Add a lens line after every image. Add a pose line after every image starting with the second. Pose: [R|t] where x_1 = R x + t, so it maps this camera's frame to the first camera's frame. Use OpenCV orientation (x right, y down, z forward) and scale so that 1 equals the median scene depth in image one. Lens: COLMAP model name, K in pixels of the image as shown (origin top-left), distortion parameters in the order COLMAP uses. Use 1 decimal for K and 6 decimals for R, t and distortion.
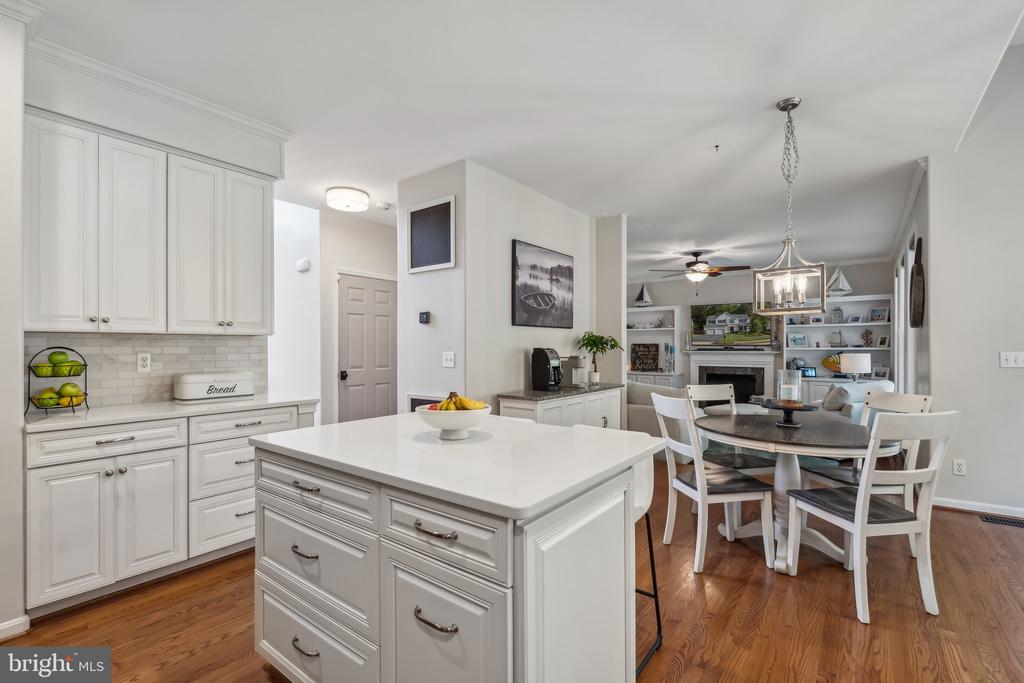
lens RADIAL K [[451.8, 0, 514.0], [0, 451.8, 347.8], [0, 0, 1]] dist [-0.008635, 0.002874]
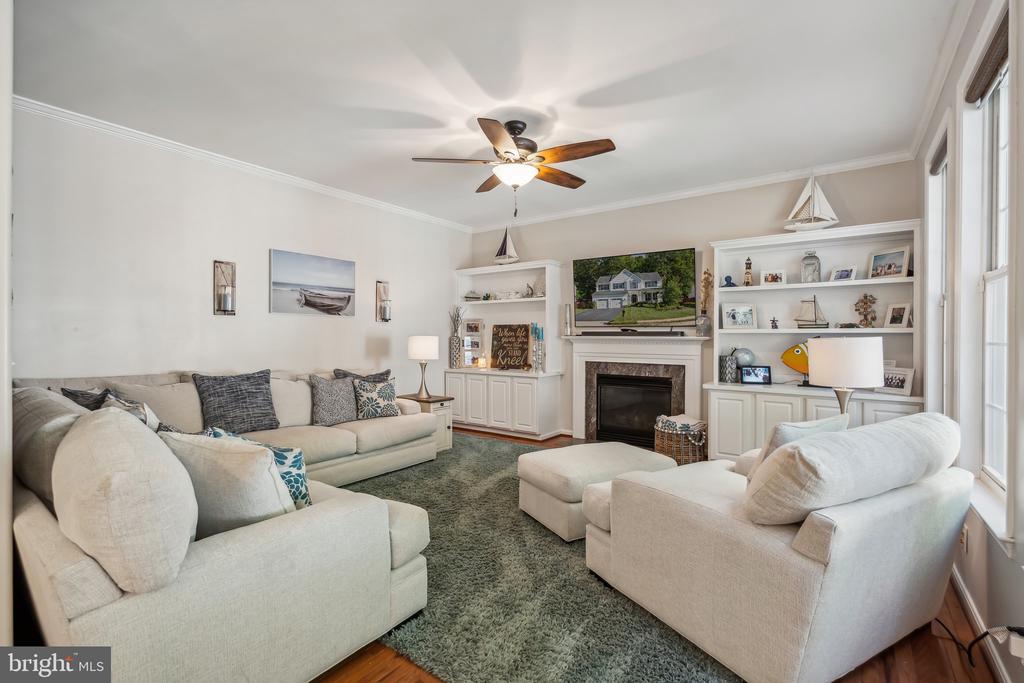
lens RADIAL K [[451.8, 0, 514.4], [0, 451.8, 337.6], [0, 0, 1]] dist [-0.008635, 0.002874]
pose [[0.999799, 0.003017, 0.019843, 0.343126], [-0.003036, 0.999995, 0.000942, 0.009721], [-0.019840, -0.001002, 0.999803, 0.454315]]
